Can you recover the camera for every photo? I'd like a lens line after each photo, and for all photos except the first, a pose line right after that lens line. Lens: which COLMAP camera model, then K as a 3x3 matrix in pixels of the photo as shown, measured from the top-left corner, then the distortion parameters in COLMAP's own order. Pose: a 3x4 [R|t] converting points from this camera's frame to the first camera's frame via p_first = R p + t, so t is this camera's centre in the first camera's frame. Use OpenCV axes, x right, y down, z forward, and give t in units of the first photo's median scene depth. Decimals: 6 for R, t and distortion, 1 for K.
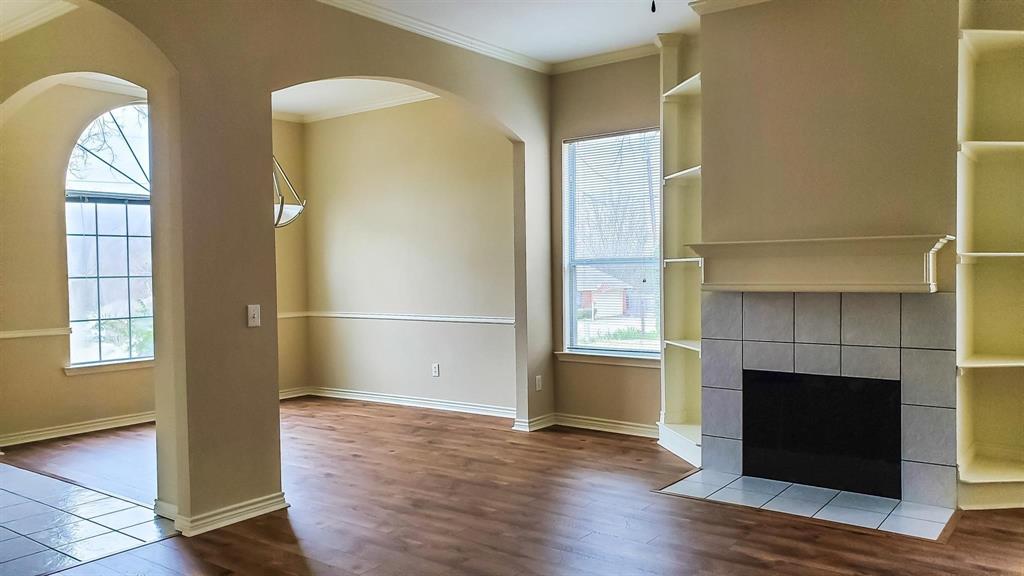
lens RADIAL K [[793.0, 0, 491.4], [0, 793.0, 292.9], [0, 0, 1]] dist [0.016069, 0.001533]
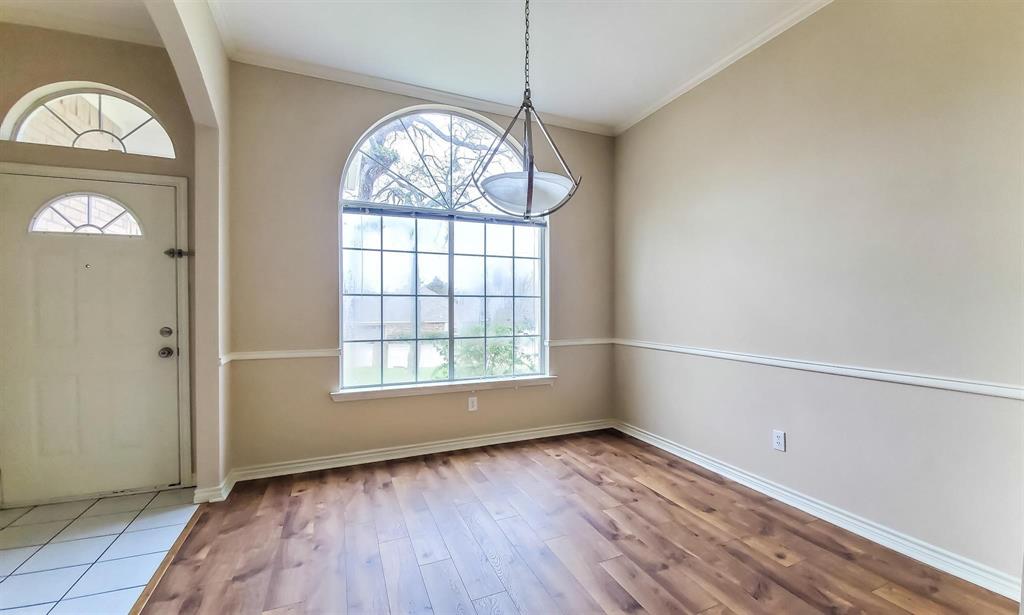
lens RADIAL K [[435.2, 0, 541.2], [0, 435.2, 309.1], [0, 0, 1]] dist [-0.003018, -0.000561]
pose [[0.891497, 0.019293, -0.452615, -0.094799], [-0.028119, 0.999523, -0.012779, -0.001987], [0.452153, 0.024120, 0.891614, 0.628494]]
